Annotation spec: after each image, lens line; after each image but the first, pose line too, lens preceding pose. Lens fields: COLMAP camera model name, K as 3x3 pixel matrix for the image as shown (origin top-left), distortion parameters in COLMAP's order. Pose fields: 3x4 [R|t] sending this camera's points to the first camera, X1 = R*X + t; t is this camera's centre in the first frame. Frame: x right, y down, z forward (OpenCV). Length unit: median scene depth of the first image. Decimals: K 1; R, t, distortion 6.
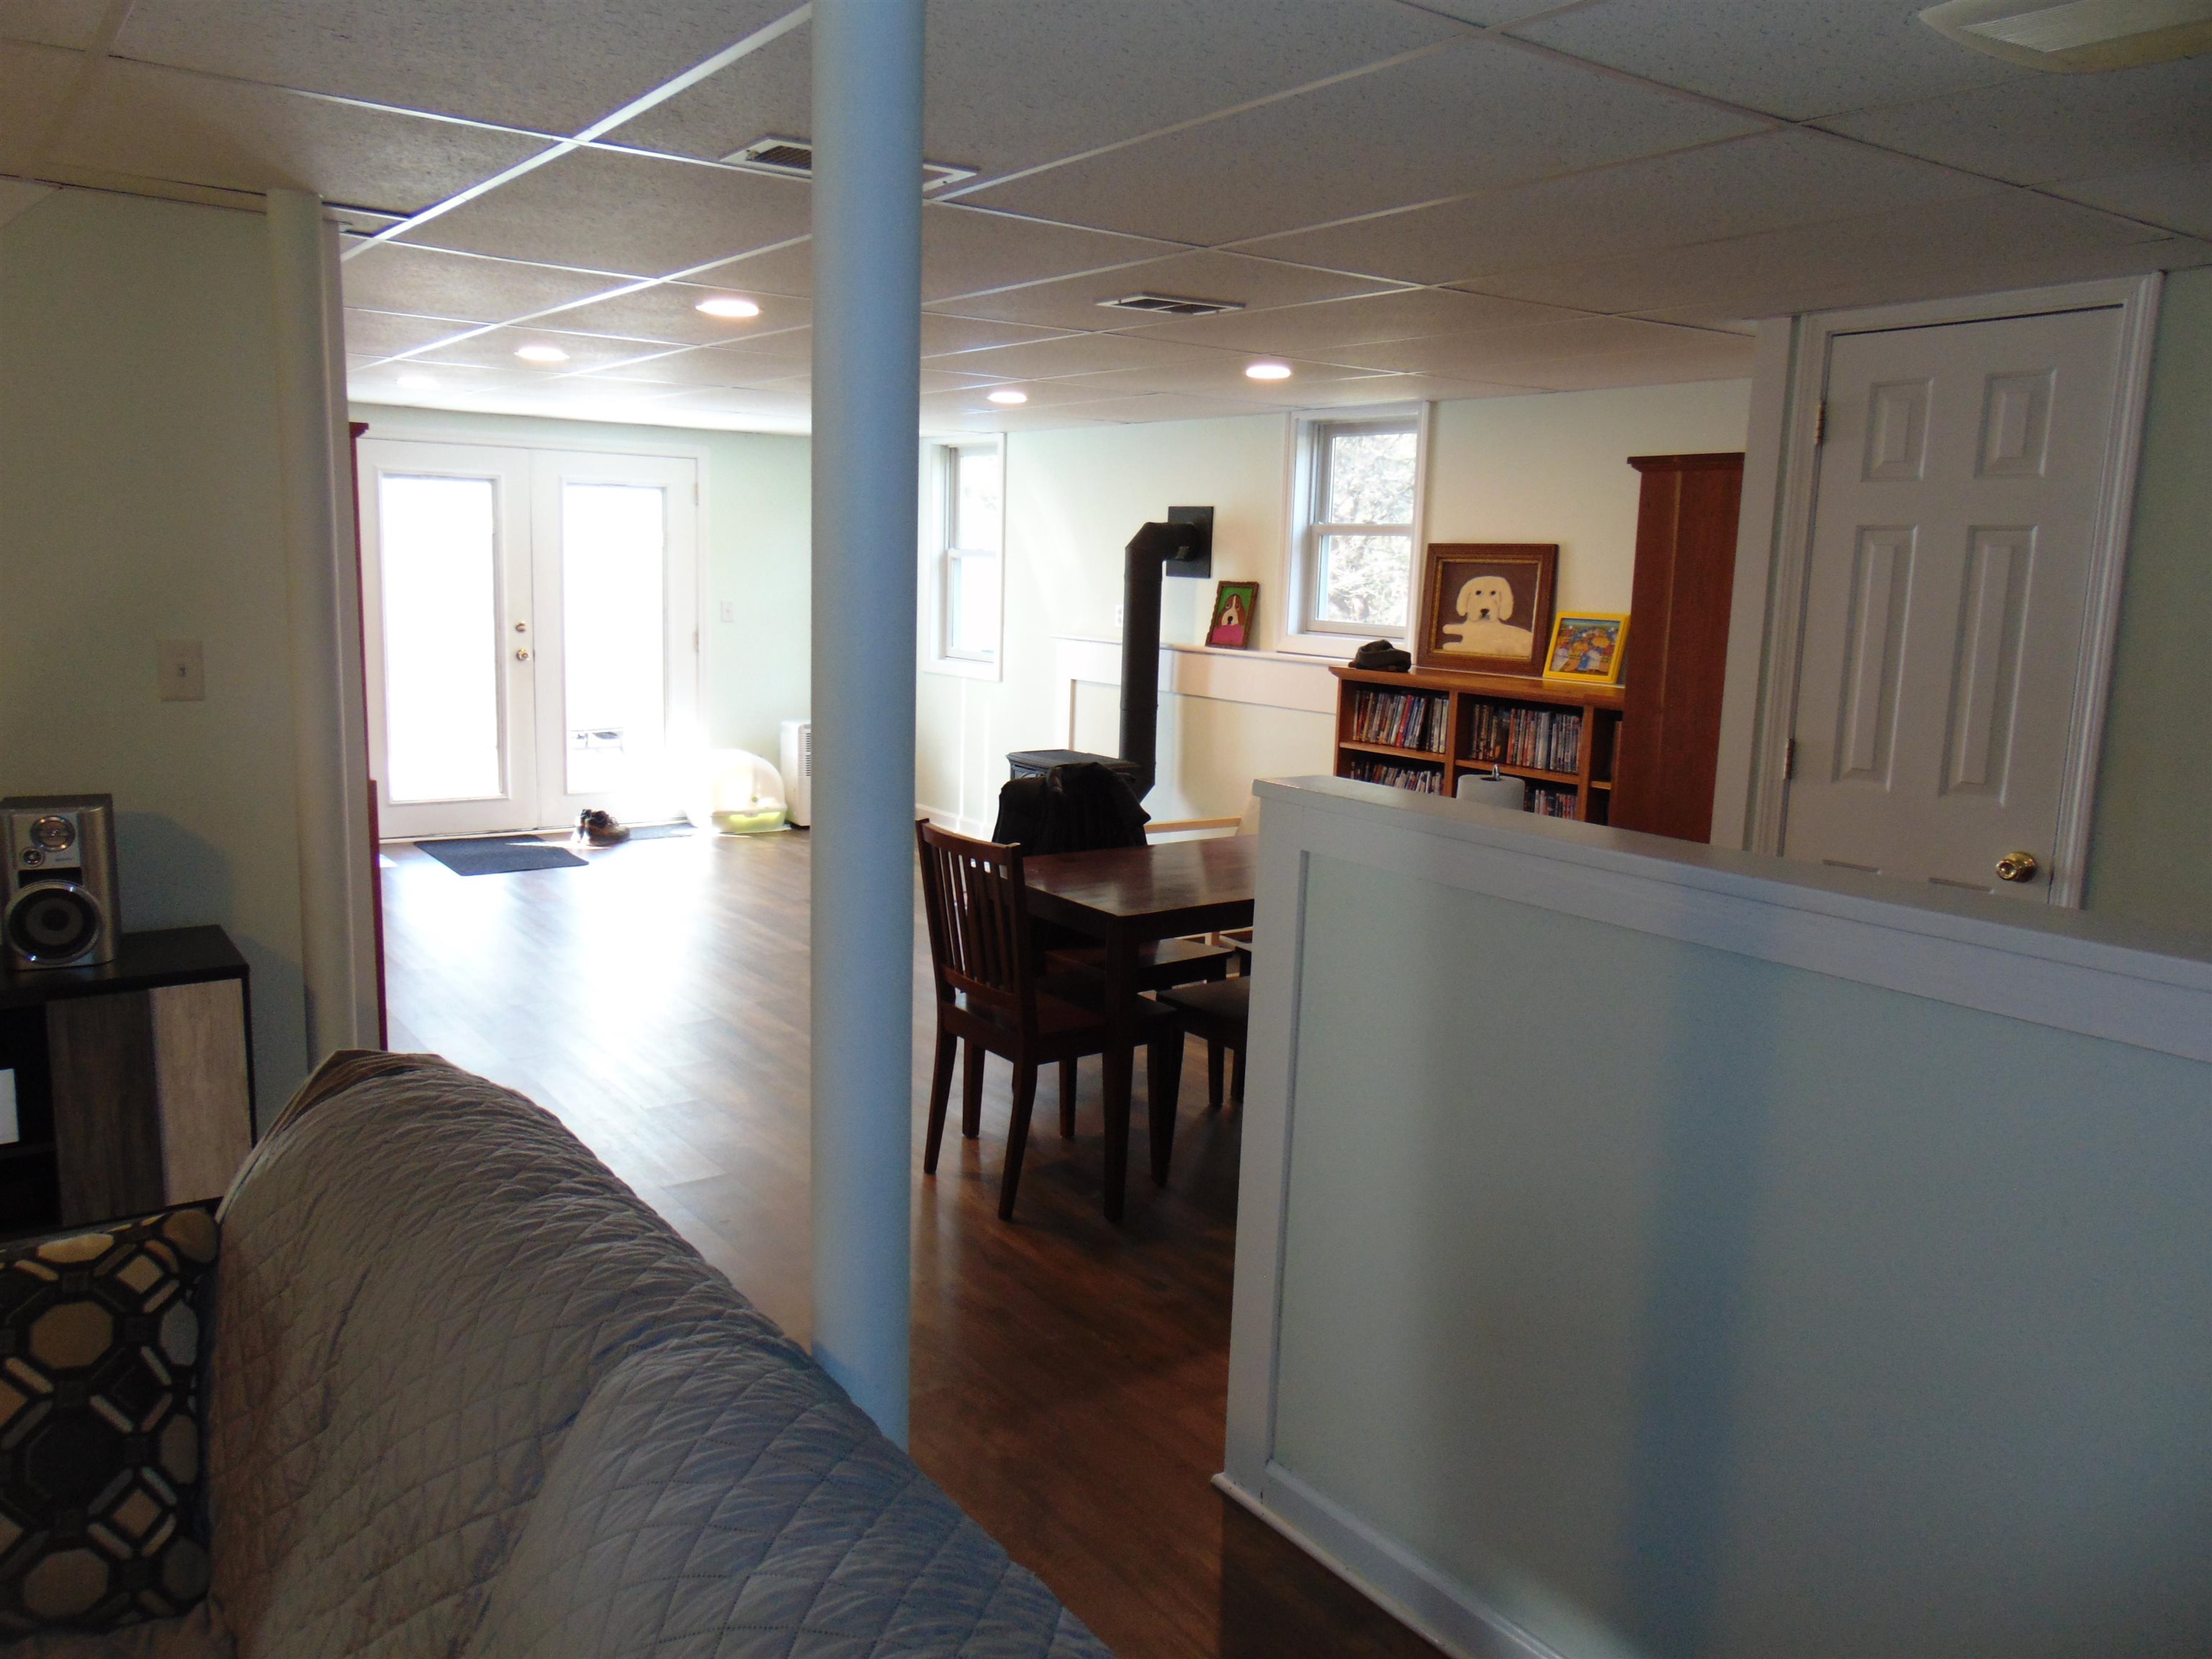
lens RADIAL K [[1654.9, 0, 1101.2], [0, 1654.9, 831.9], [0, 0, 1]] dist [-0.032422, 0.074481]
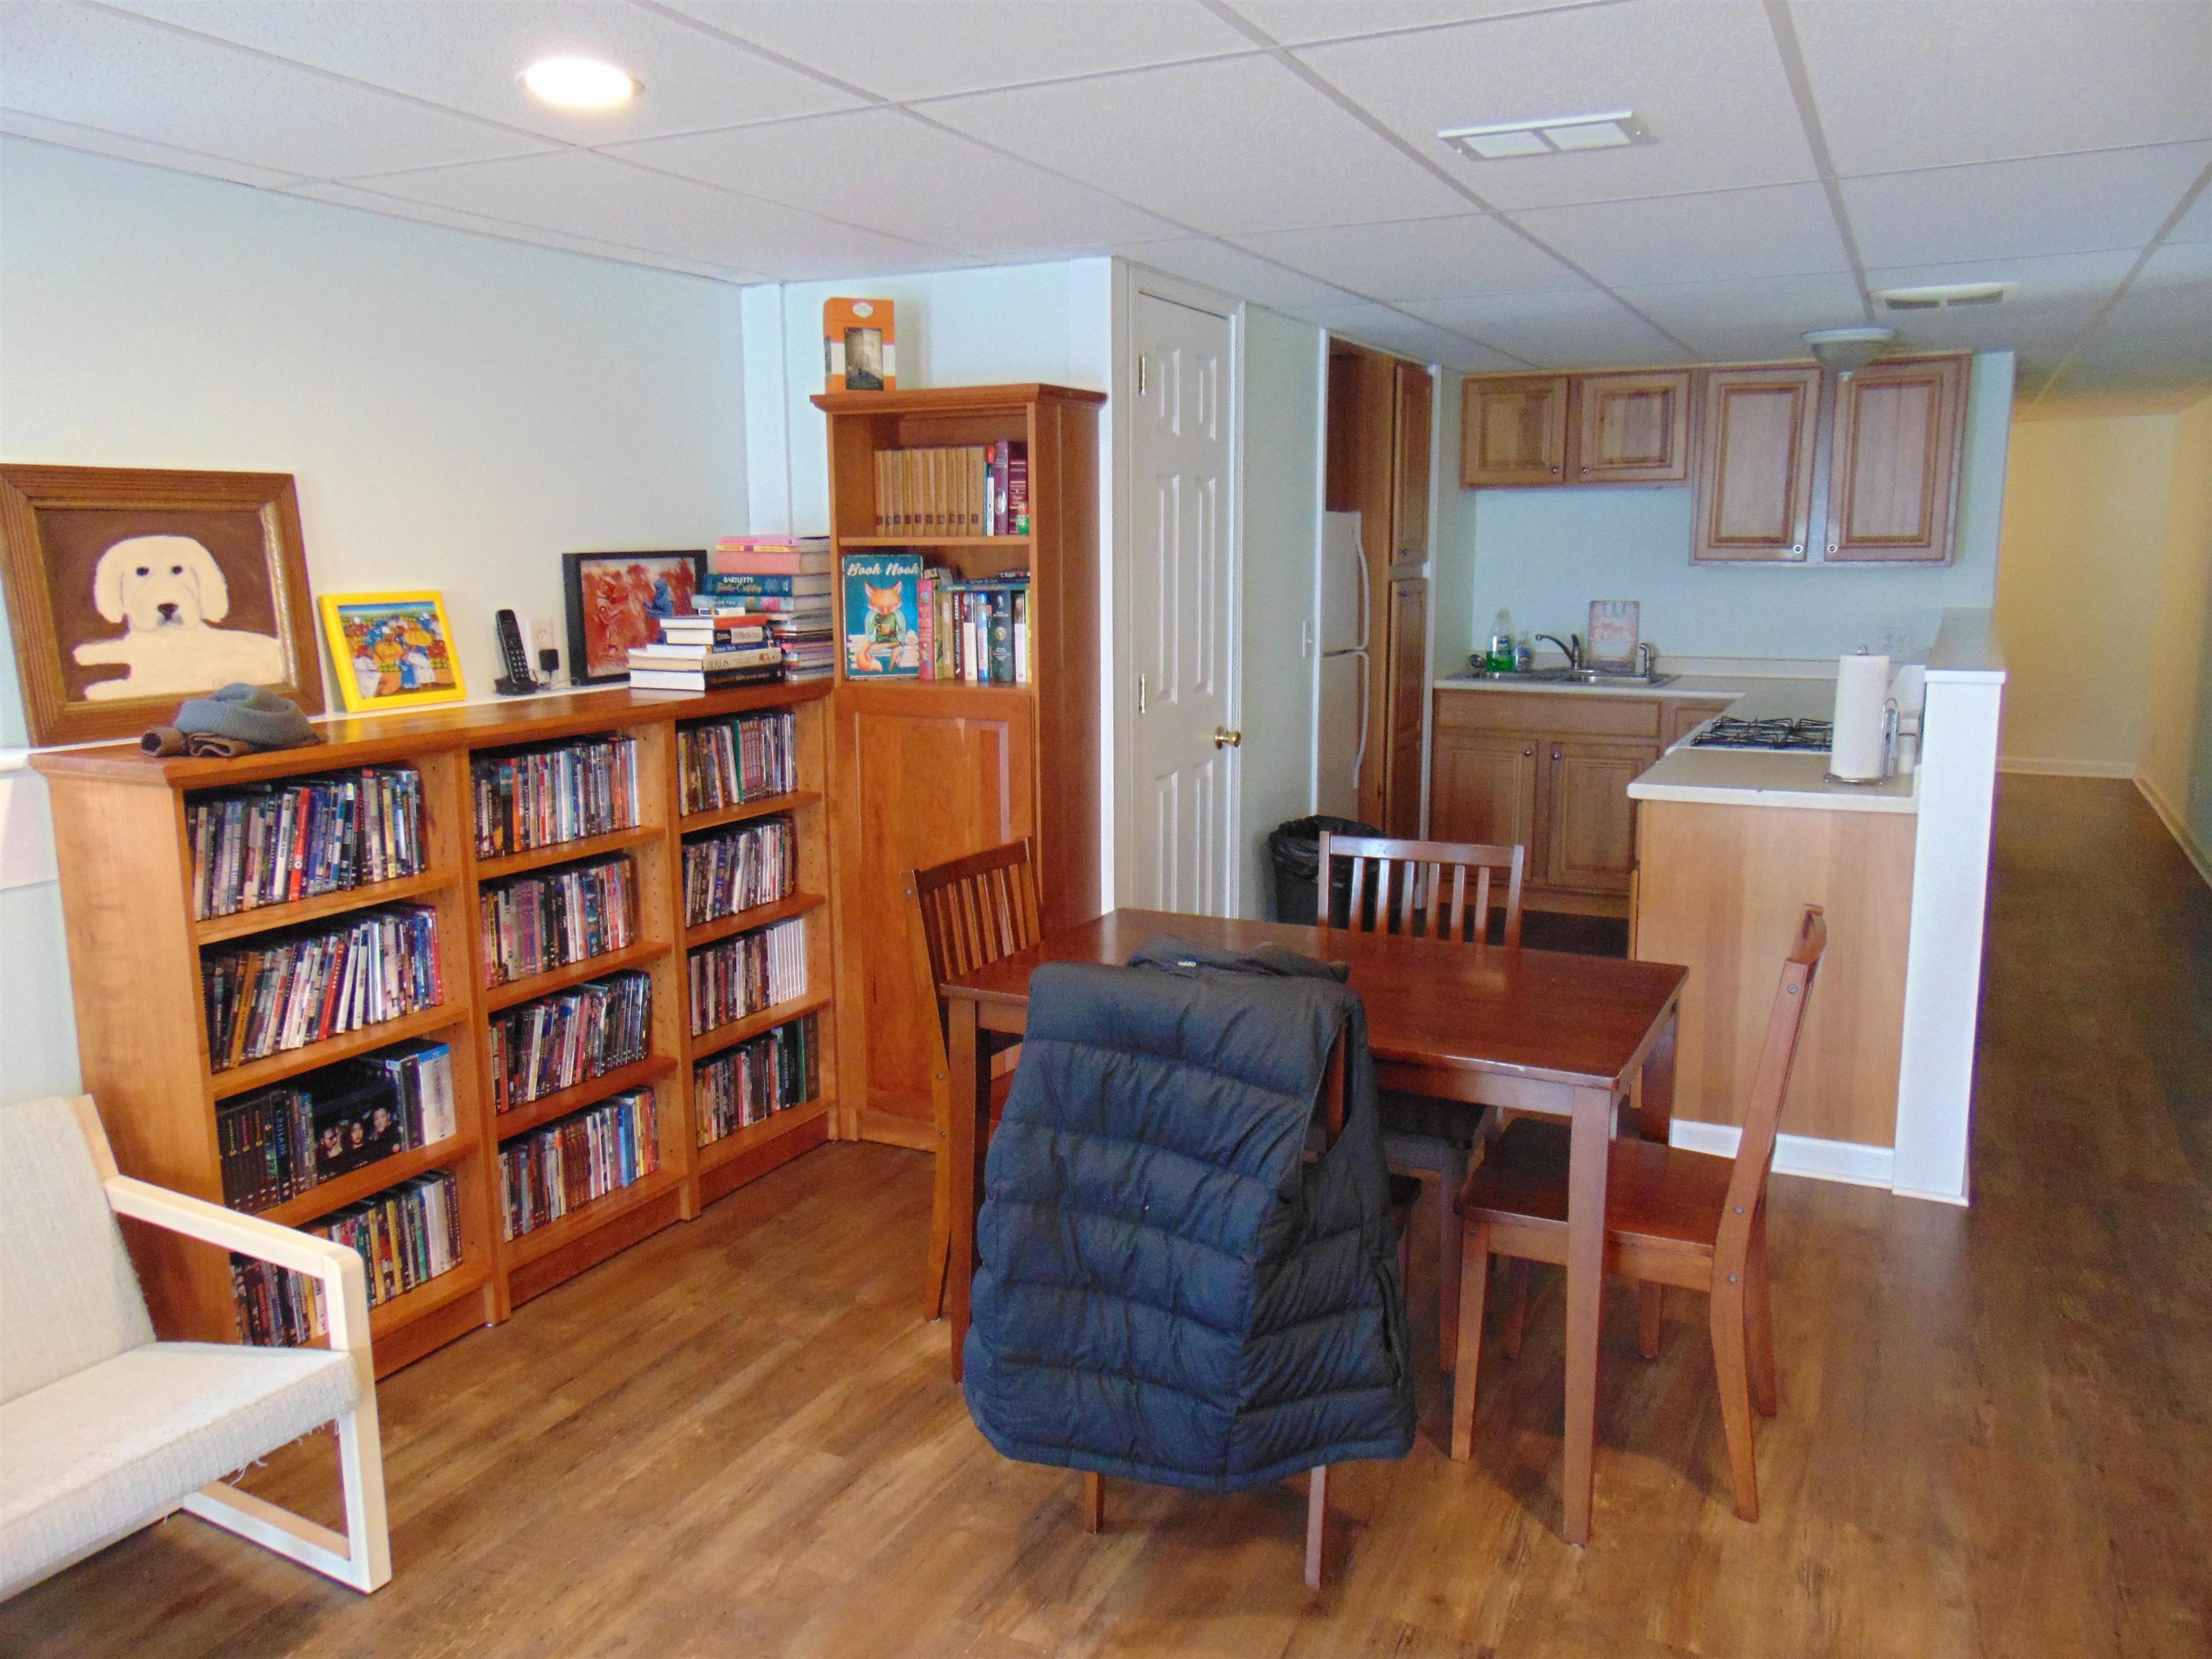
lens RADIAL K [[1654.9, 0, 1102.6], [0, 1654.9, 830.0], [0, 0, 1]] dist [-0.032422, 0.074481]
pose [[-0.467059, -0.177425, 0.866243, -0.356977], [0.138038, 0.953020, 0.269626, -0.176749], [-0.873385, 0.245505, -0.420625, 1.052043]]
